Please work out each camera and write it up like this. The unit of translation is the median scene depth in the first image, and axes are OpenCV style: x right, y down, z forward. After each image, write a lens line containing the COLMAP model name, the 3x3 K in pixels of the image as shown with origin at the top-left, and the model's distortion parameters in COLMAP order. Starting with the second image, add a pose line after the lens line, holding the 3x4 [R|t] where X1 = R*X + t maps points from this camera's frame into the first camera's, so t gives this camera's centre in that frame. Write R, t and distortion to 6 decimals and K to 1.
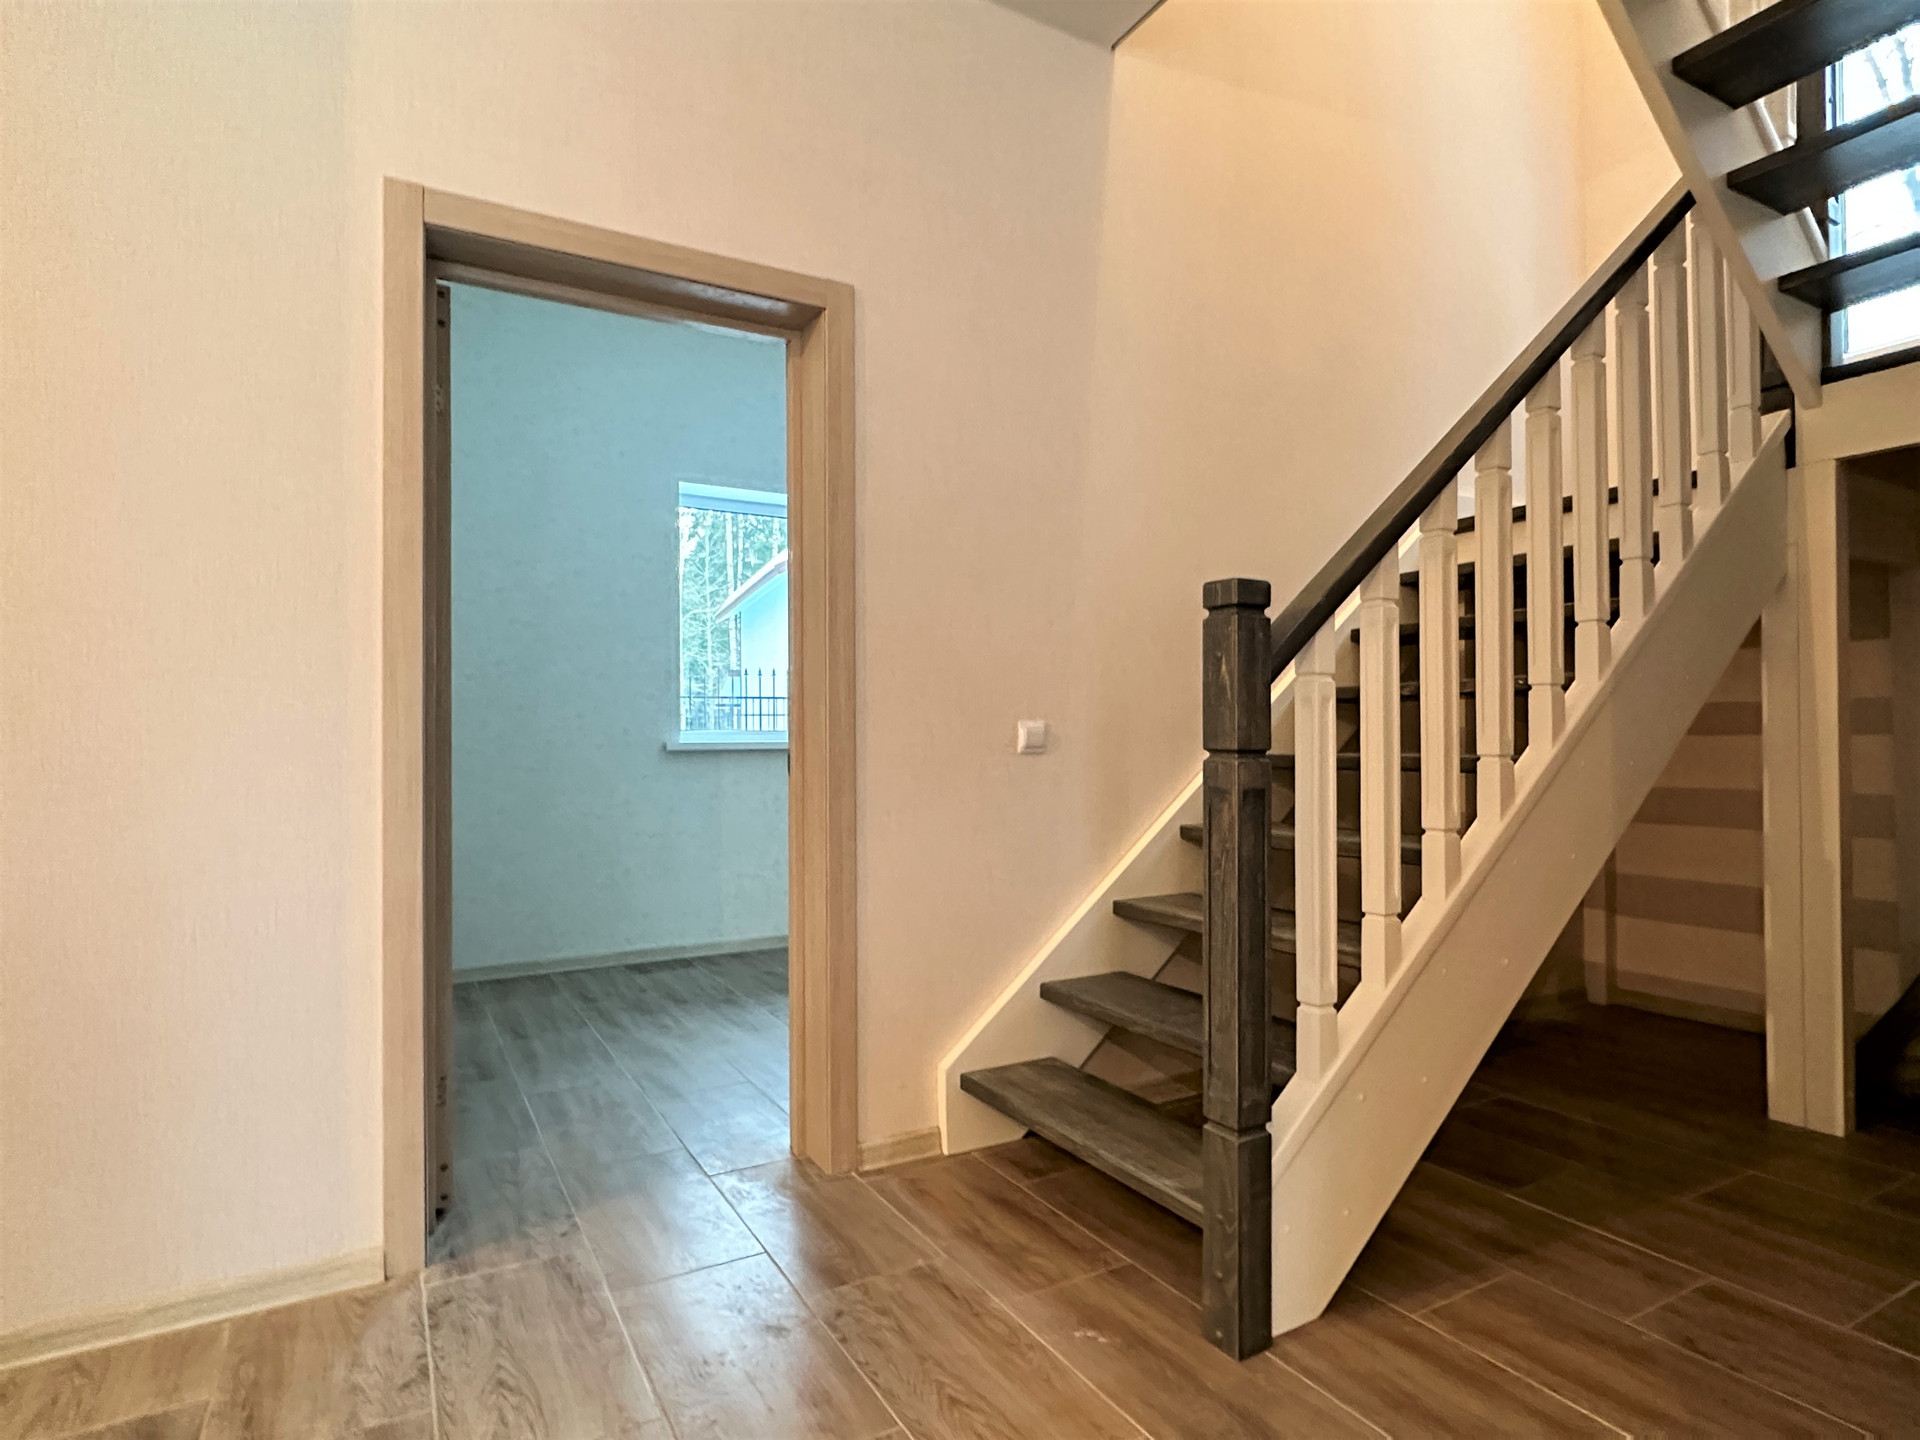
lens RADIAL K [[1073.4, 0, 941.4], [0, 1073.4, 731.4], [0, 0, 1]] dist [0.026687, -0.011098]
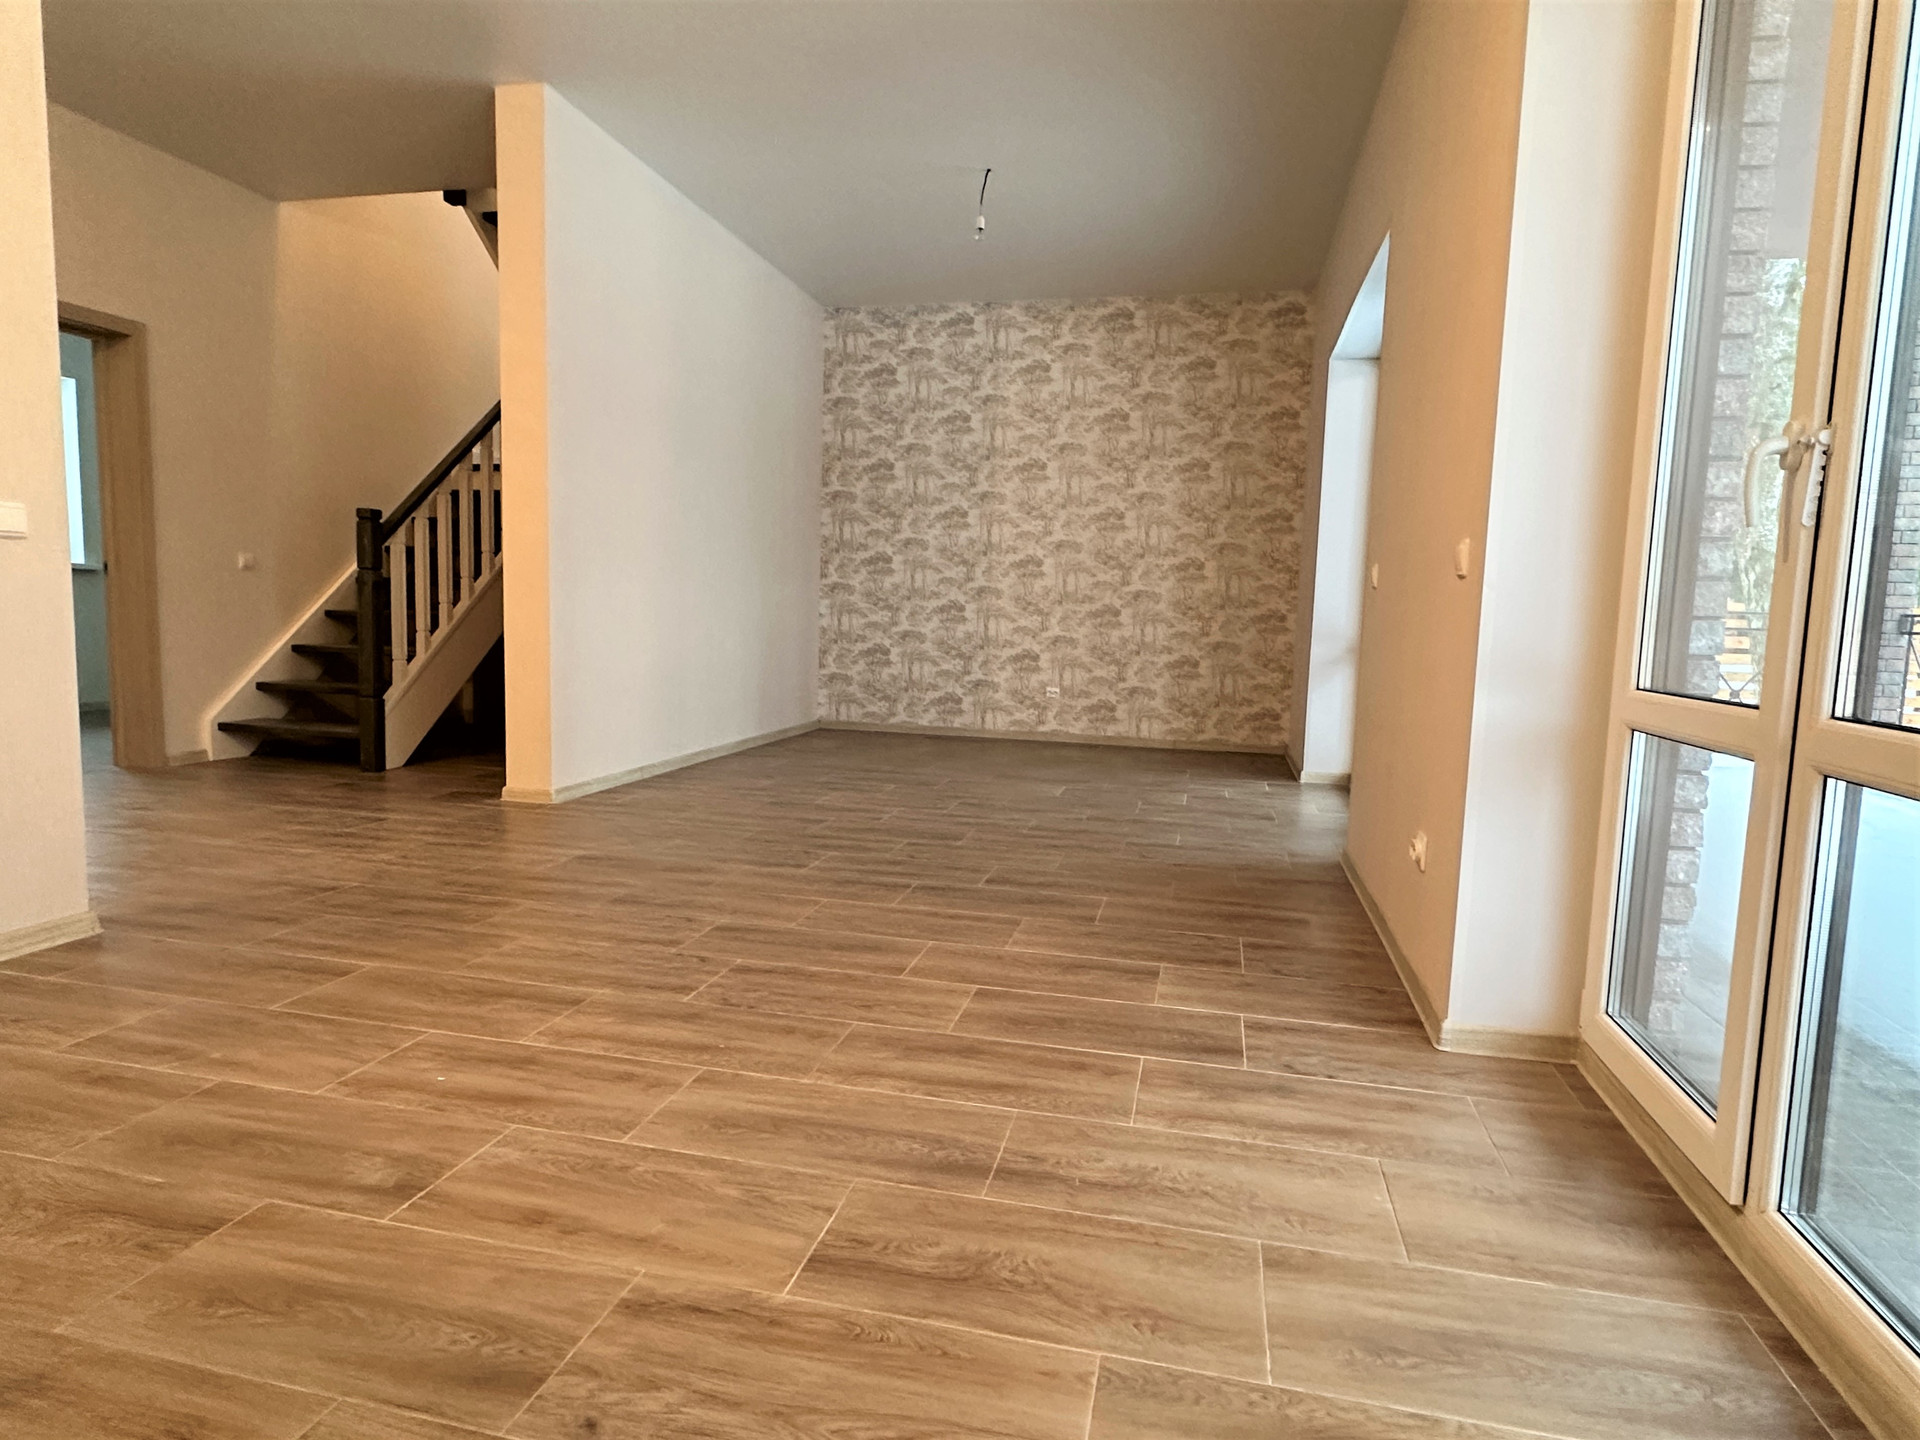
lens RADIAL K [[1073.4, 0, 941.4], [0, 1073.4, 731.4], [0, 0, 1]] dist [0.026687, -0.011098]
pose [[0.686631, -0.044144, 0.725664, -0.575613], [-0.041671, 0.994124, 0.099905, 0.071565], [-0.725811, -0.098837, 0.680757, -1.538801]]
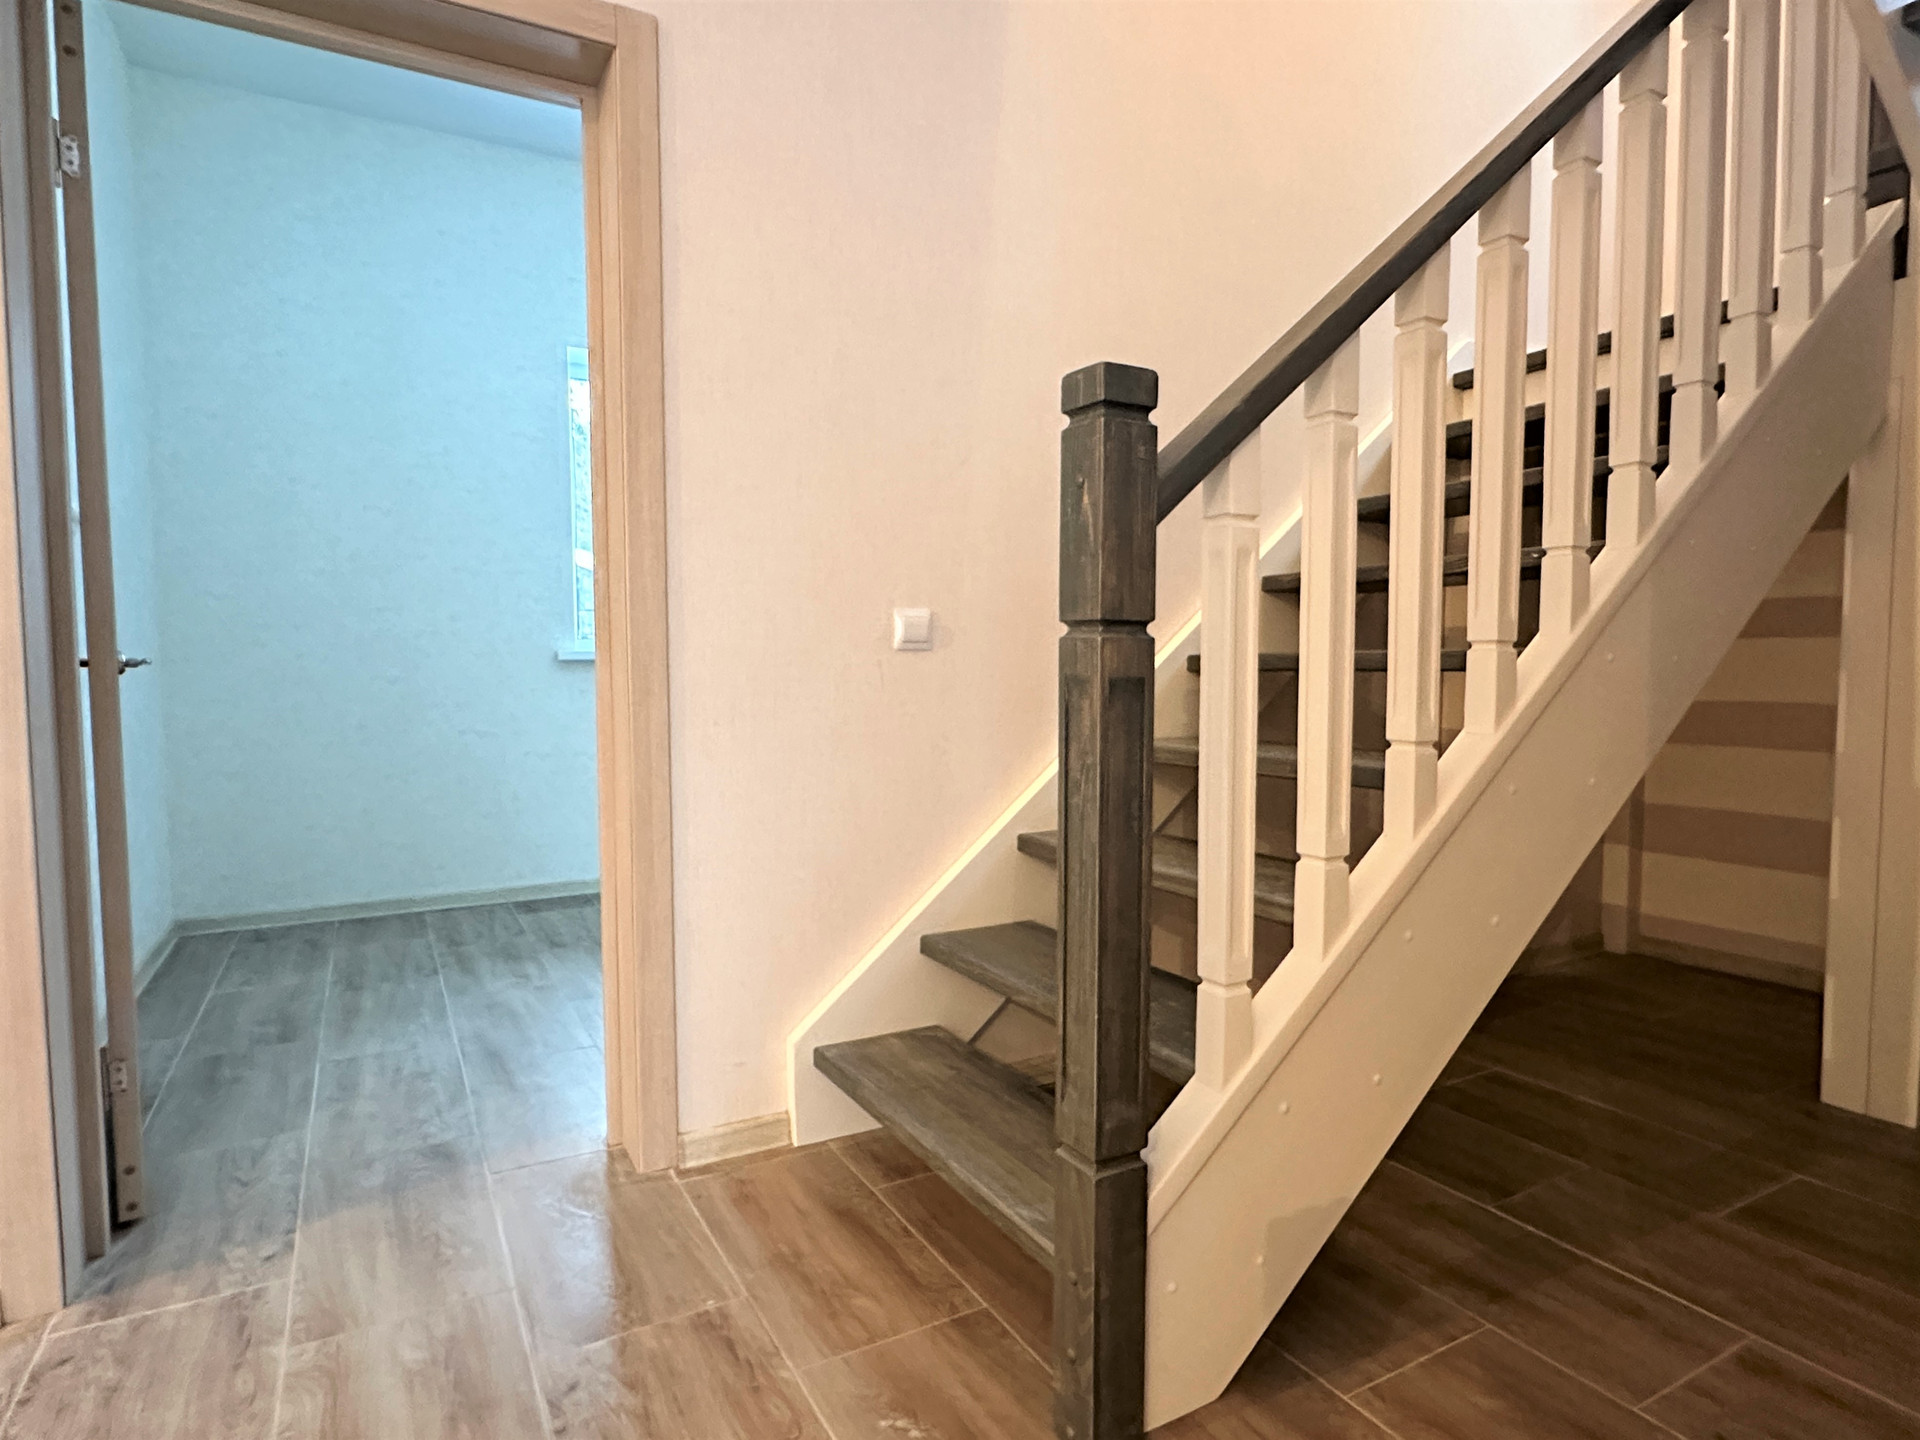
lens RADIAL K [[1073.4, 0, 941.4], [0, 1073.4, 731.4], [0, 0, 1]] dist [0.026687, -0.011098]
pose [[0.999855, 0.001819, -0.016912, 0.132949], [-0.000711, 0.997865, 0.065313, 0.031020], [0.016994, -0.065292, 0.997721, 0.225704]]
